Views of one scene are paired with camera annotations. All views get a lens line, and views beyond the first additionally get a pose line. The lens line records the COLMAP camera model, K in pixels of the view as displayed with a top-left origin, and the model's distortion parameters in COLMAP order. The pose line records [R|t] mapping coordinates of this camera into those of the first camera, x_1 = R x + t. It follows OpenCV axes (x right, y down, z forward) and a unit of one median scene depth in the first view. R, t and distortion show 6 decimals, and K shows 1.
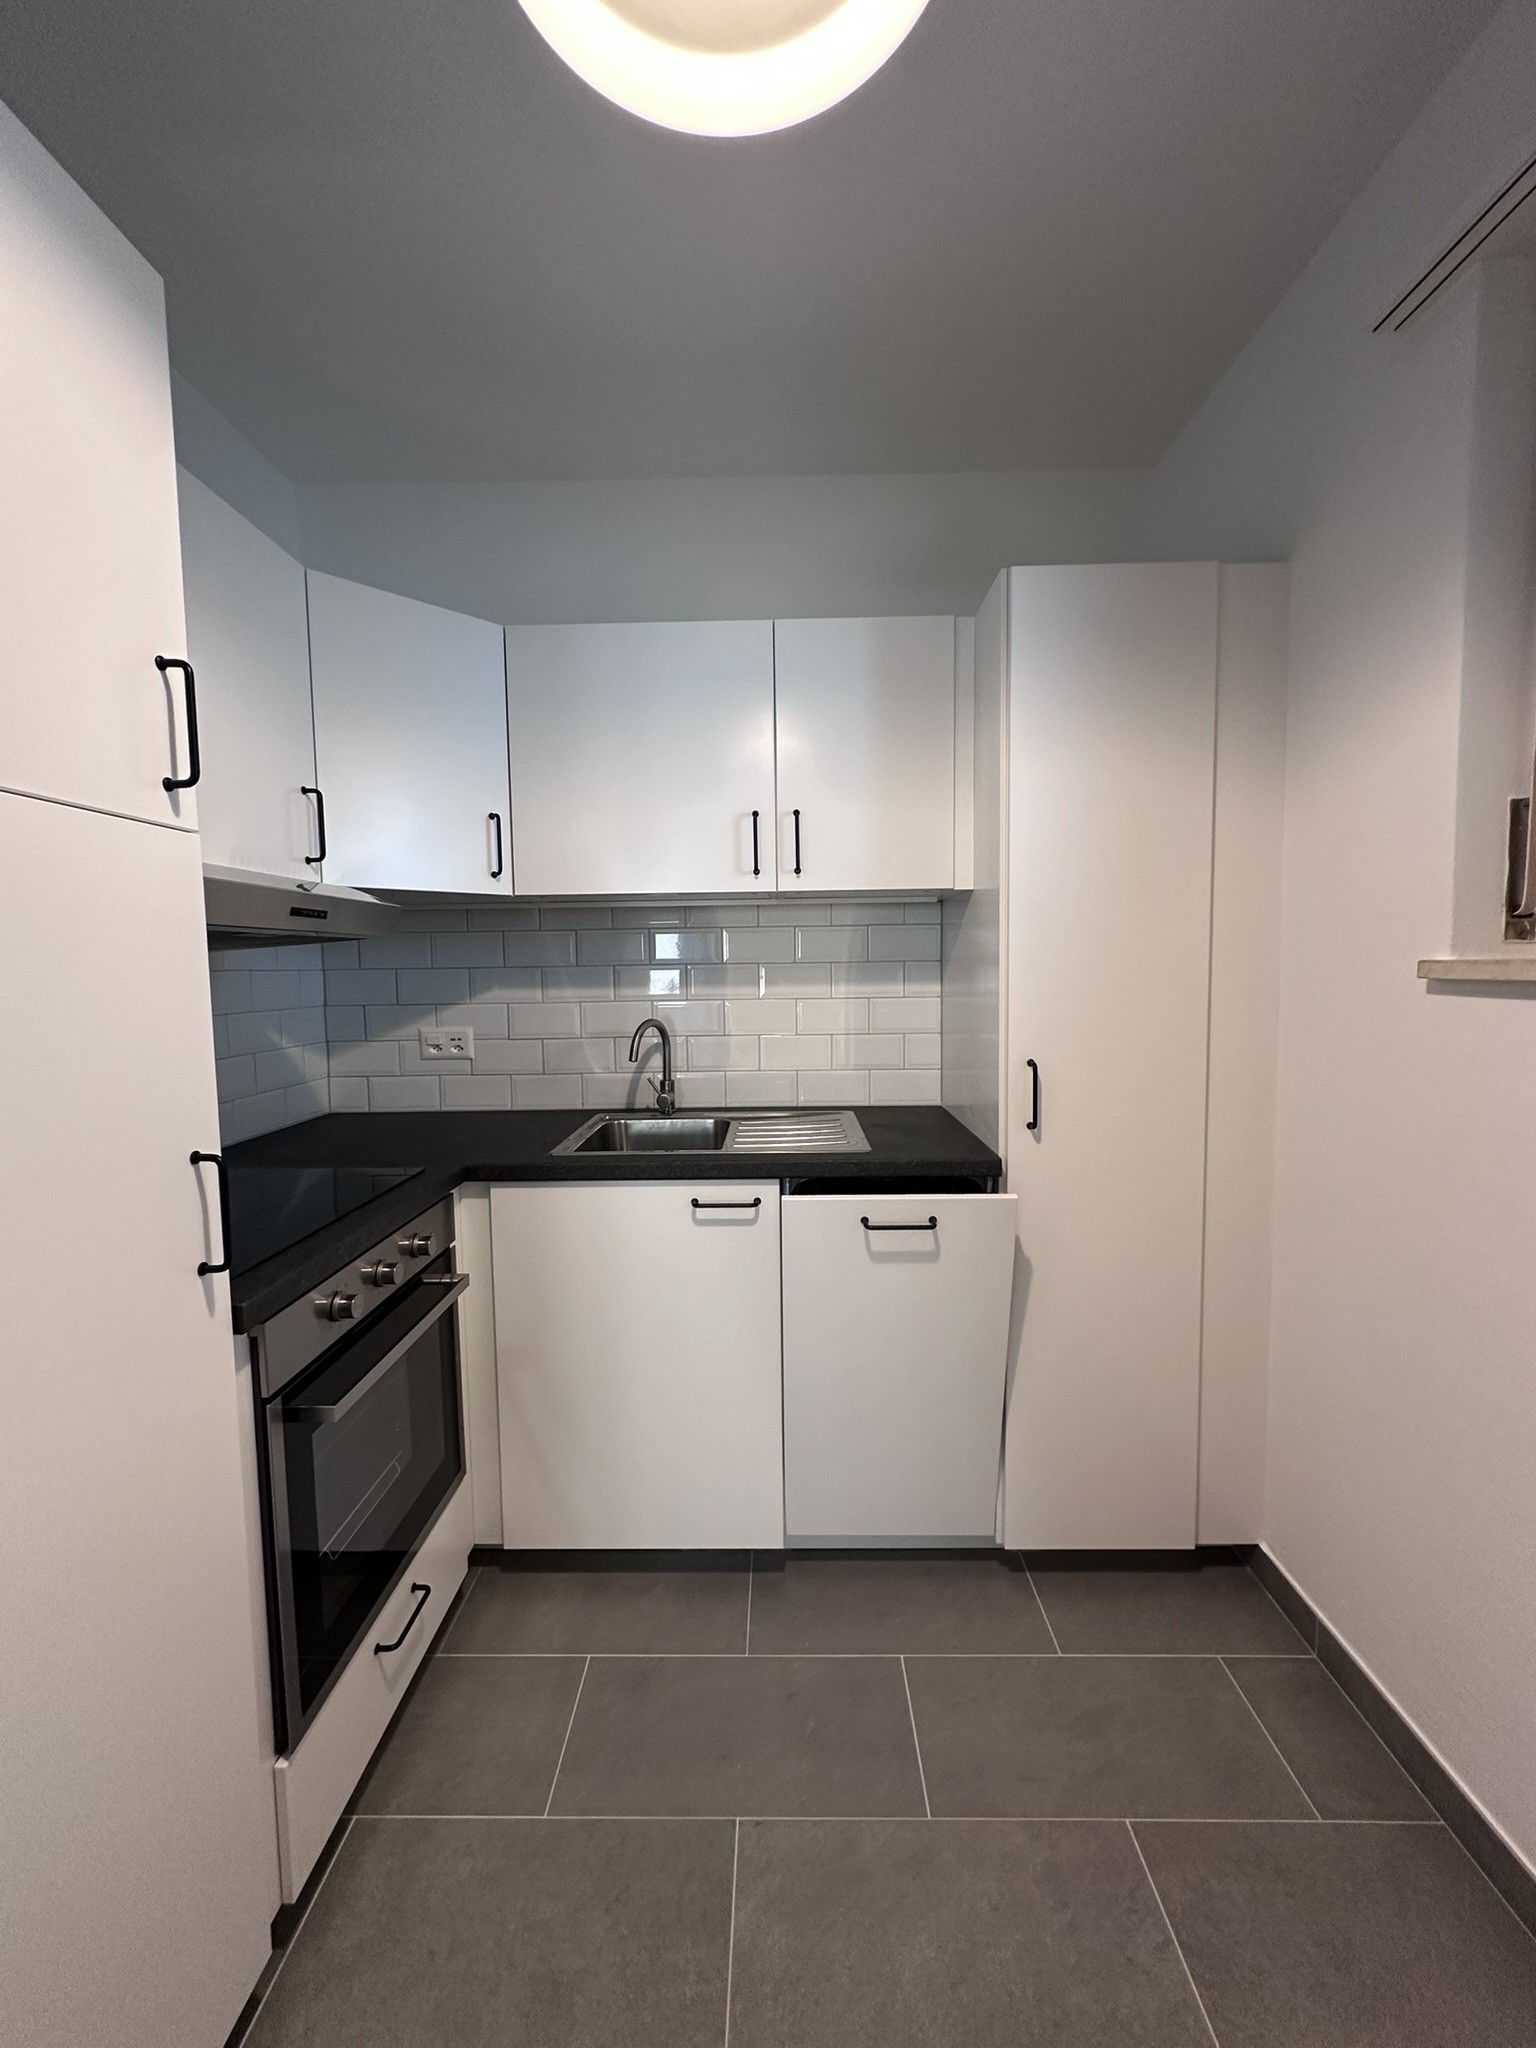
lens RADIAL K [[818.1, 0, 768.7], [0, 818.1, 1022.0], [0, 0, 1]] dist [-0.003217, 0.001071]
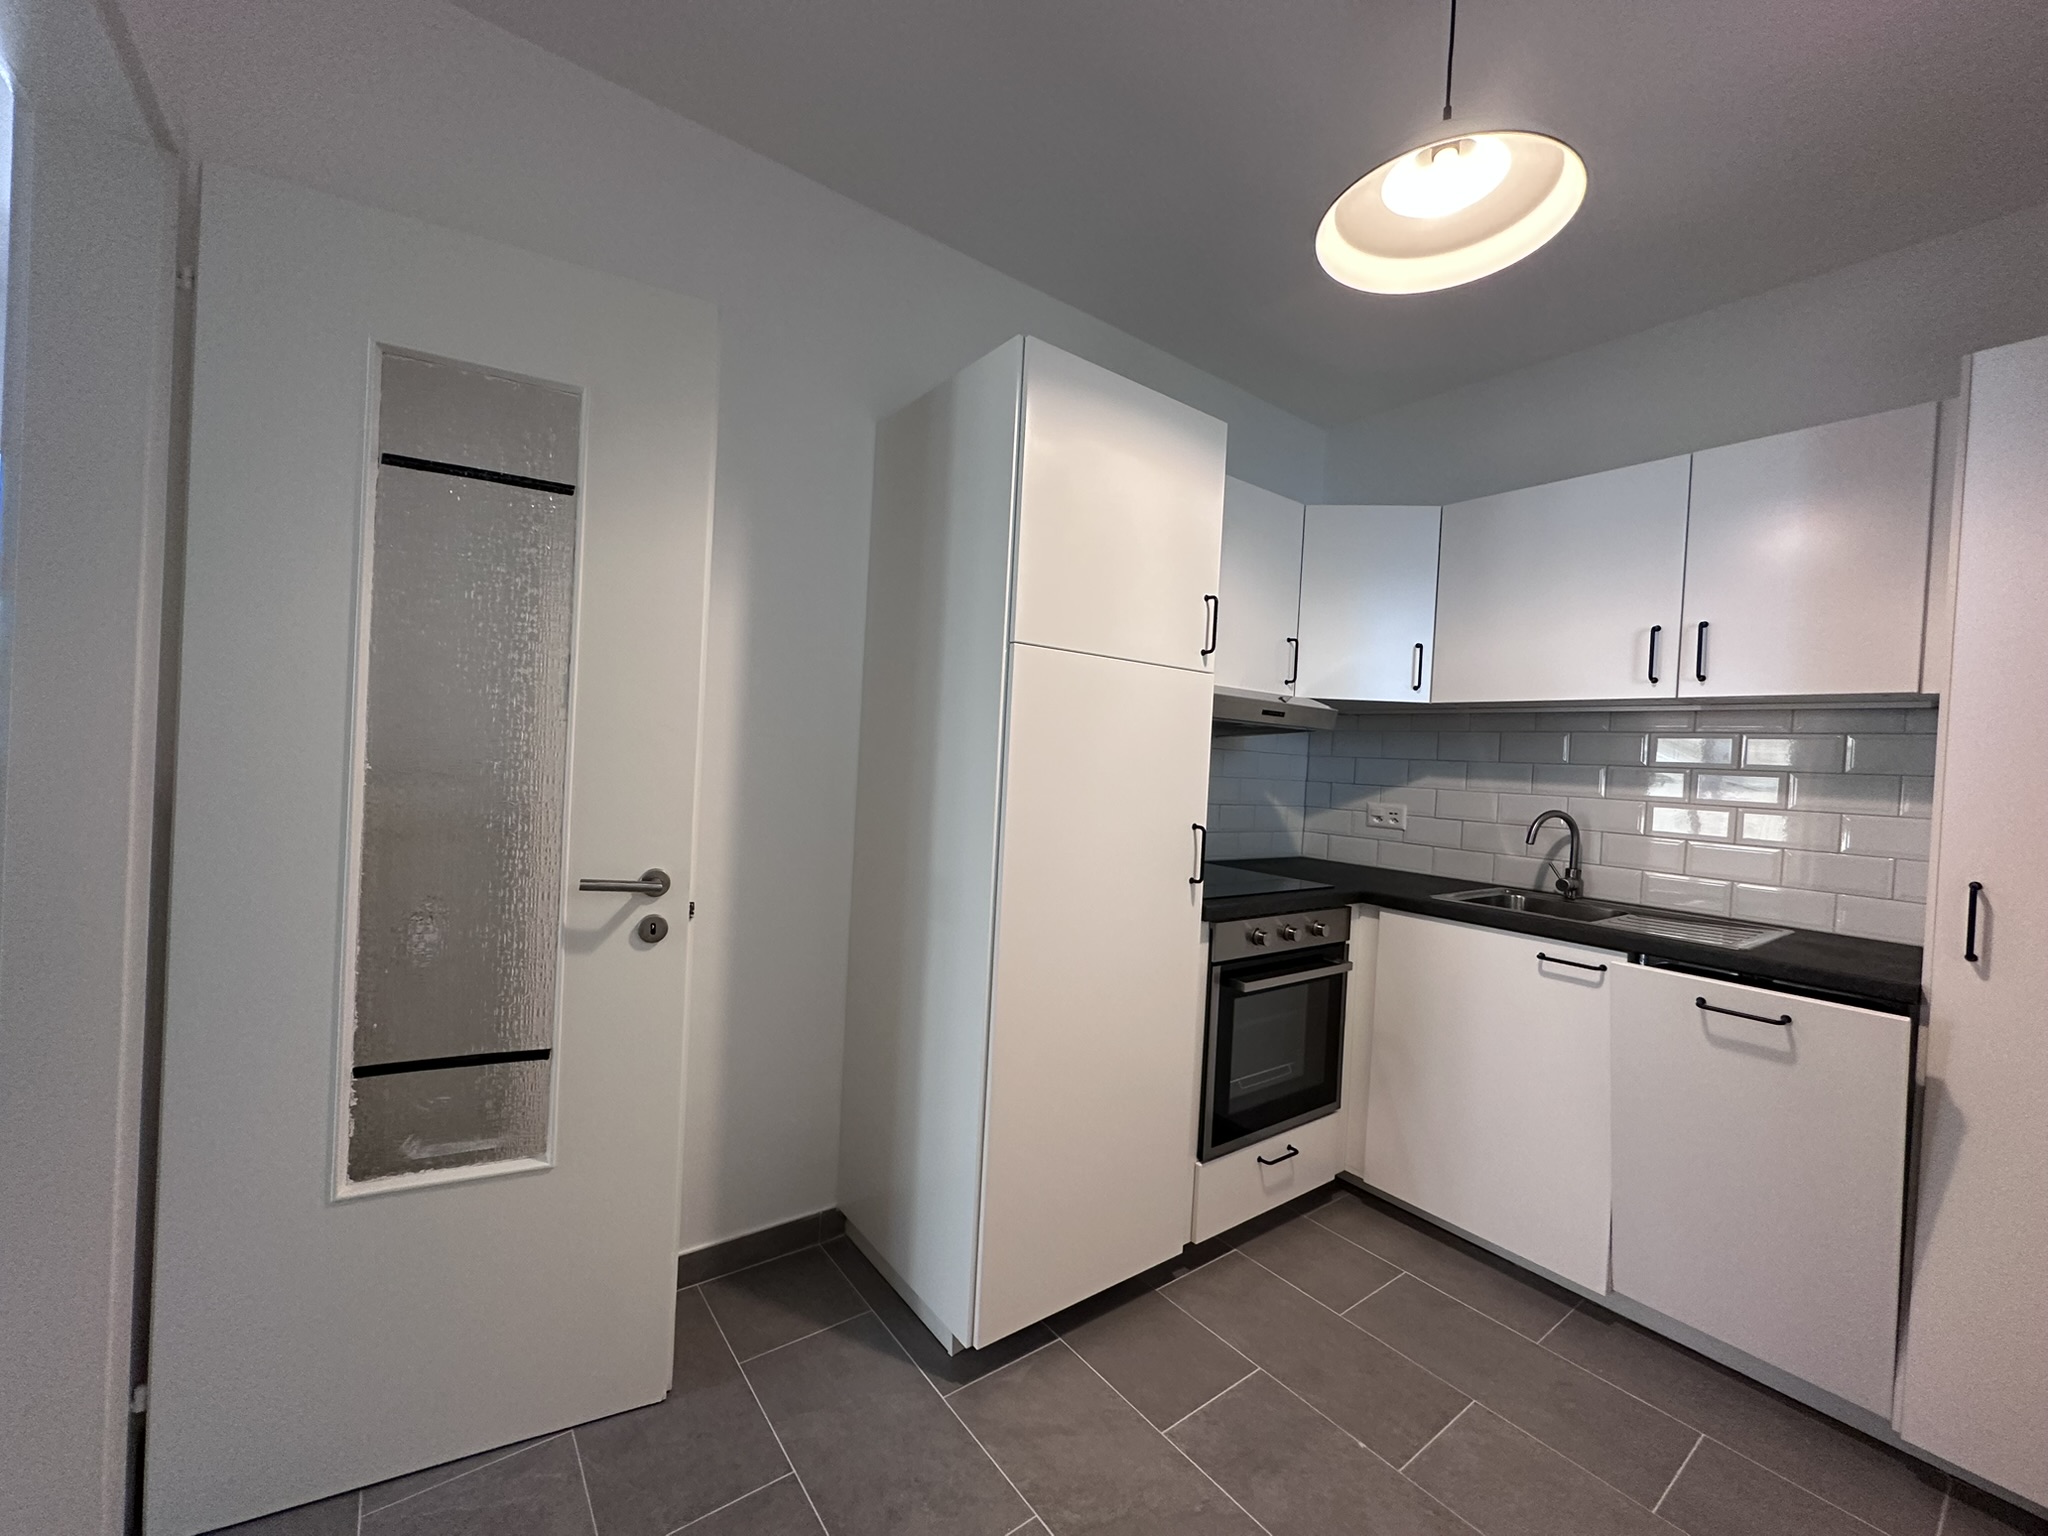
lens RADIAL K [[818.1, 0, 1020.1], [0, 818.1, 768.6], [0, 0, 1]] dist [-0.003217, 0.001071]
pose [[0.612726, 0.056874, -0.788246, 0.372316], [-0.117354, 0.992897, -0.019582, 0.061749], [0.781533, 0.104502, 0.615049, -0.365884]]
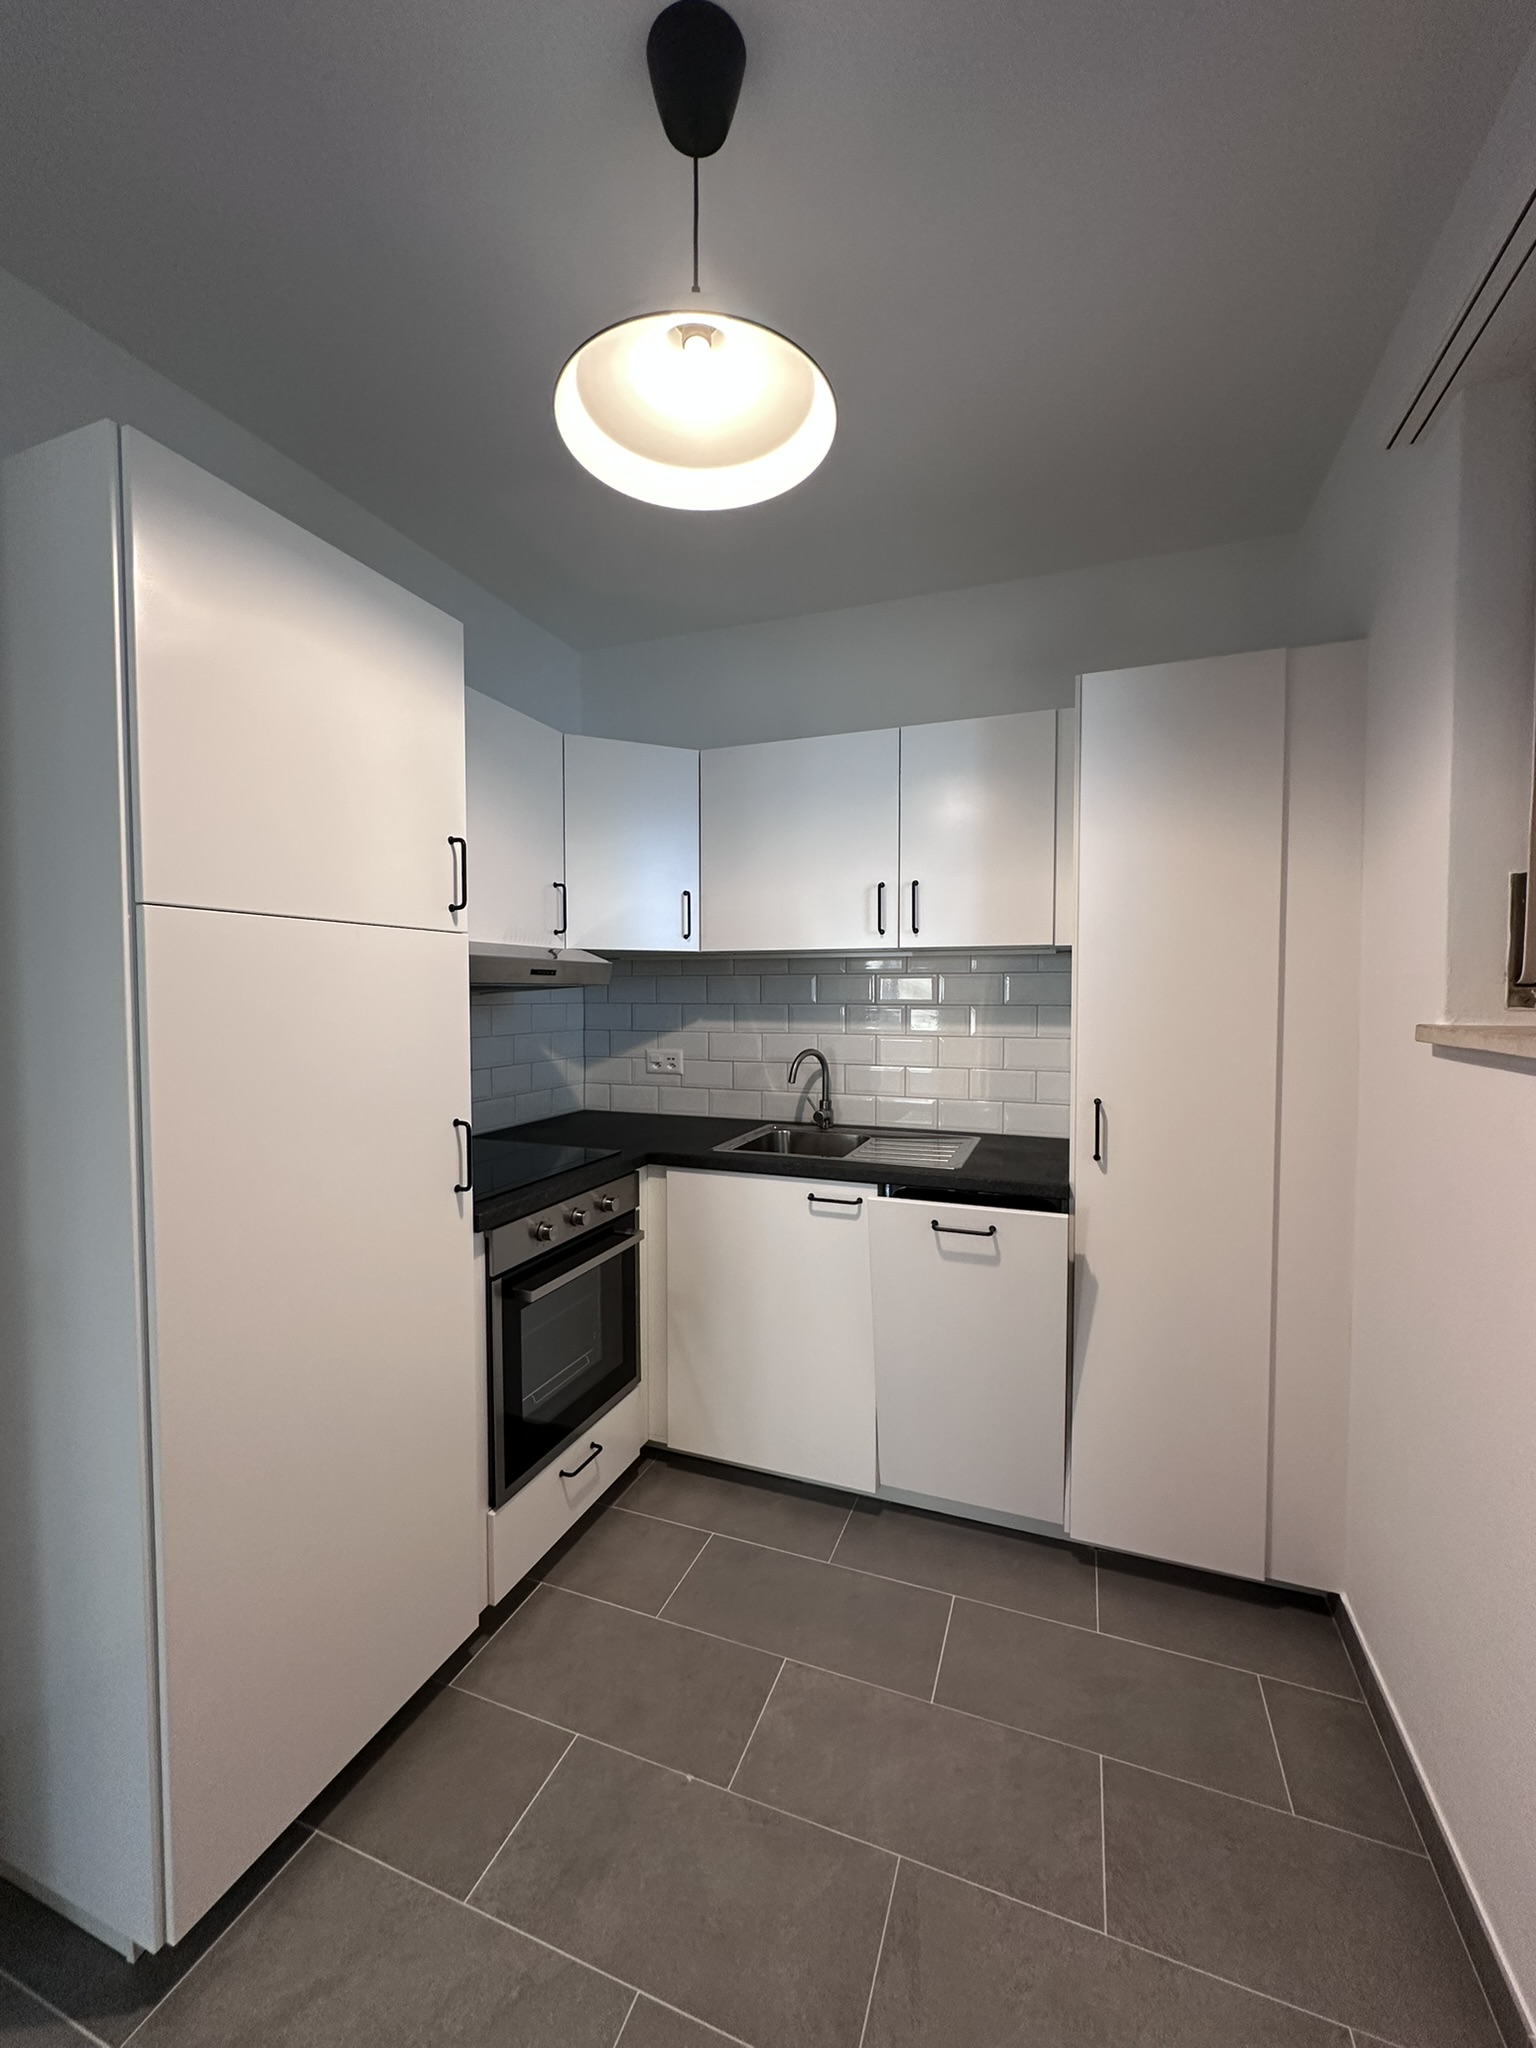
lens RADIAL K [[818.1, 0, 767.7], [0, 818.1, 1023.2], [0, 0, 1]] dist [-0.003217, 0.001071]
pose [[0.939472, 0.027823, -0.341494, 0.272257], [-0.037754, 0.999034, -0.022467, -0.015941], [0.340539, 0.034000, 0.939615, -0.219555]]
